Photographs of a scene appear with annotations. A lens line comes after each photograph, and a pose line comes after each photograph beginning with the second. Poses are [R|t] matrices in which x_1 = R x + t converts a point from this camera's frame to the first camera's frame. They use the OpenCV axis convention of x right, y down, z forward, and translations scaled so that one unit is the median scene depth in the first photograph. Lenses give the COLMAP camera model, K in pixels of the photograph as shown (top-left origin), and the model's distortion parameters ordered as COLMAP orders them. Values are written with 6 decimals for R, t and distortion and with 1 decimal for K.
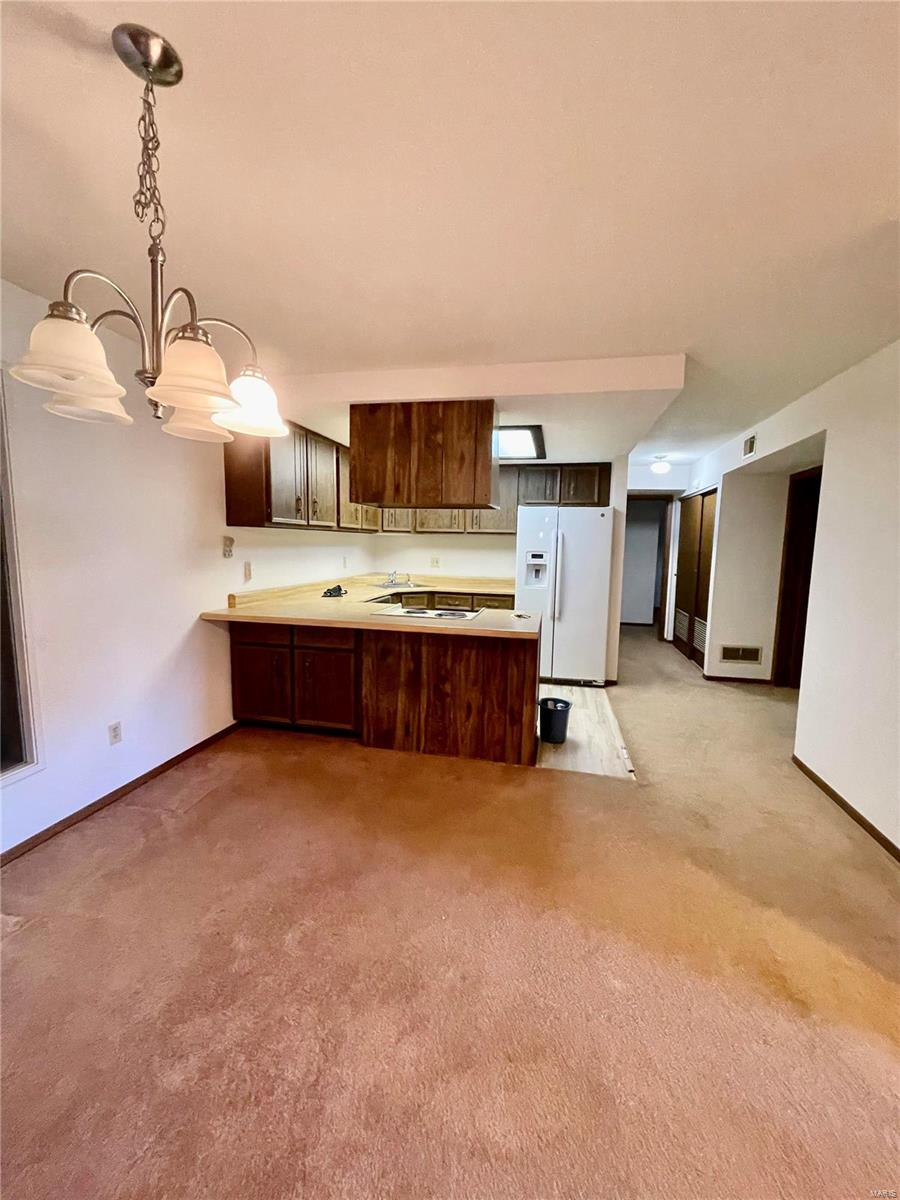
lens RADIAL K [[481.9, 0, 450.0], [0, 481.9, 600.0], [0, 0, 1]] dist [0.001964, 0.000014]
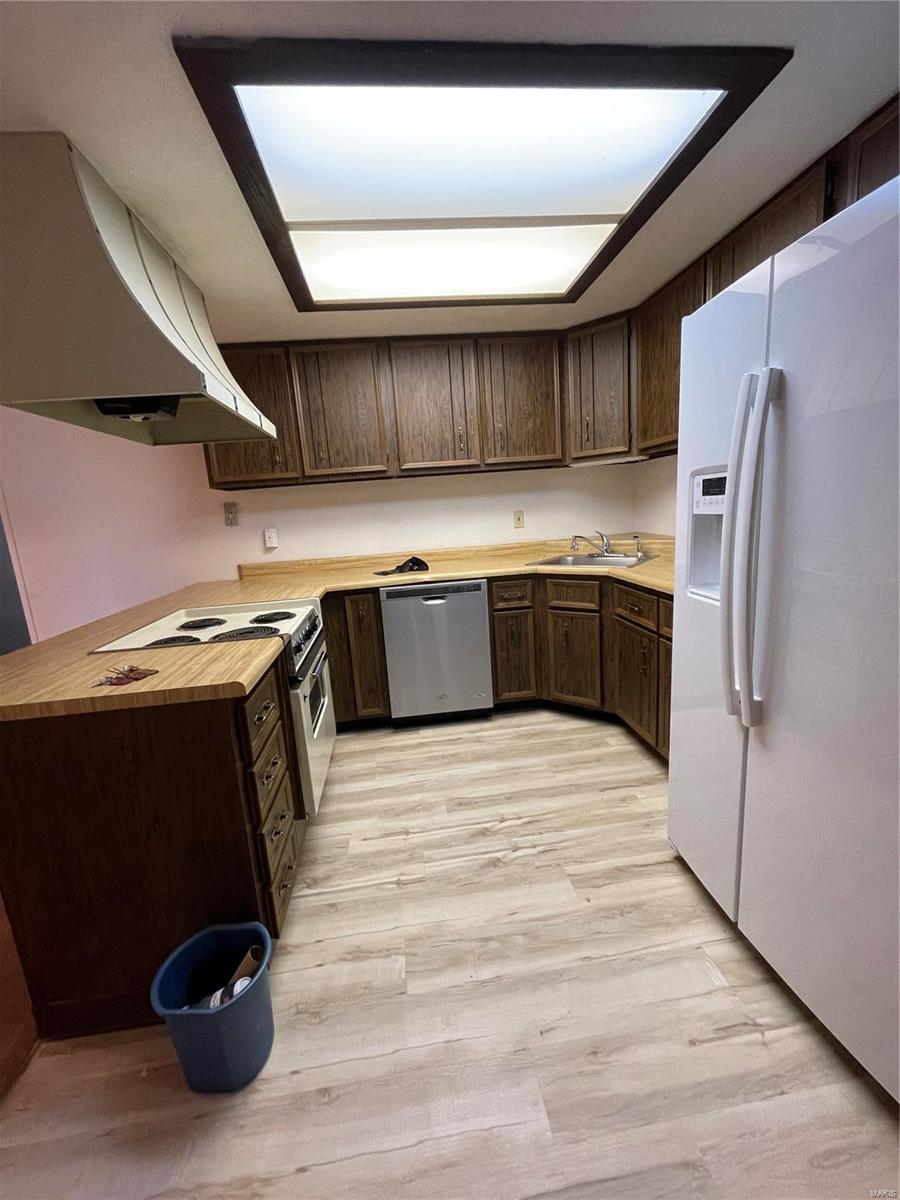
lens RADIAL K [[481.9, 0, 450.0], [0, 481.9, 600.0], [0, 0, 1]] dist [0.001964, 0.000014]
pose [[0.335261, 0.133541, -0.932613, 0.564639], [-0.034291, 0.990977, 0.129571, -0.080633], [0.941501, -0.011460, 0.336815, 1.082117]]
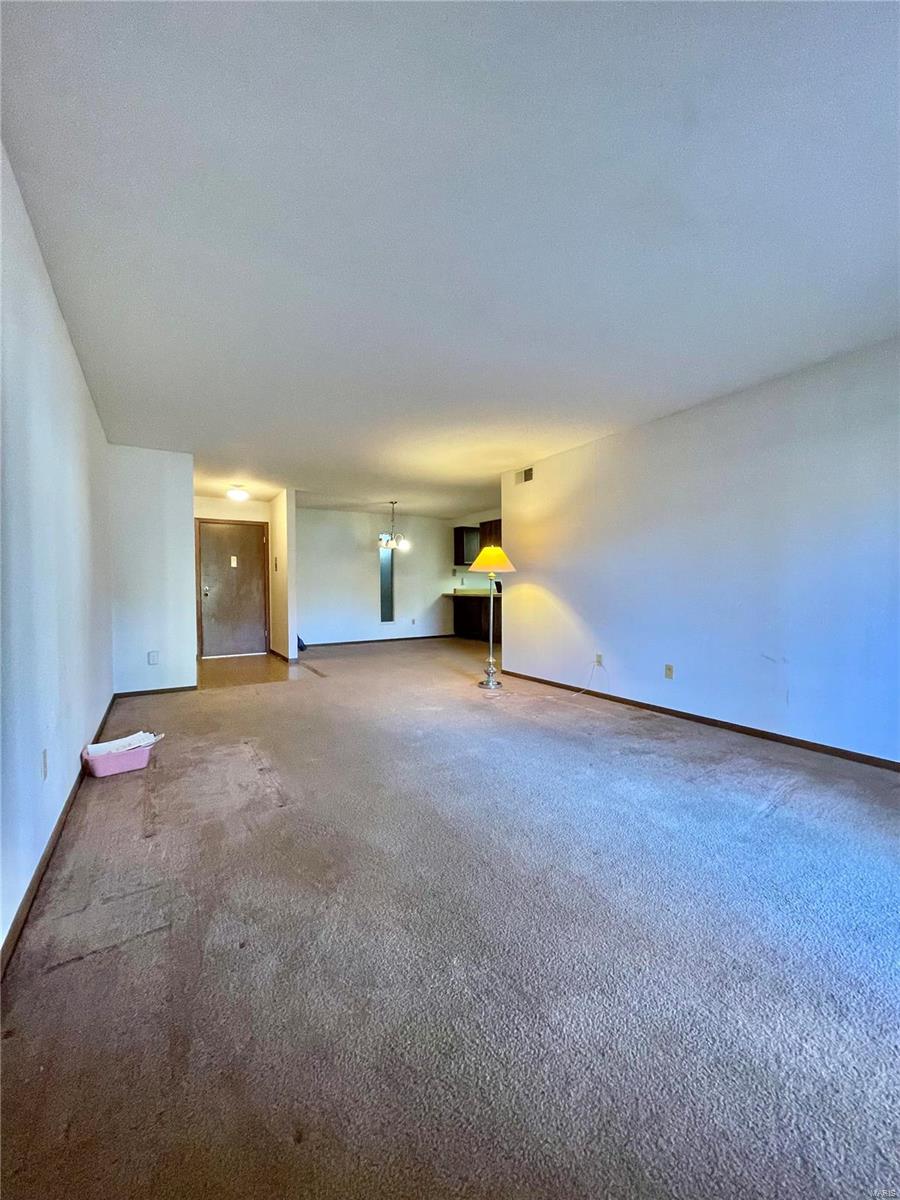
lens RADIAL K [[481.9, 0, 450.0], [0, 481.9, 600.0], [0, 0, 1]] dist [0.001964, 0.000014]
pose [[0.687726, -0.001741, -0.725968, 1.674488], [-0.072454, 0.994840, -0.071023, 0.270429], [0.722345, 0.101443, 0.684051, -1.030752]]
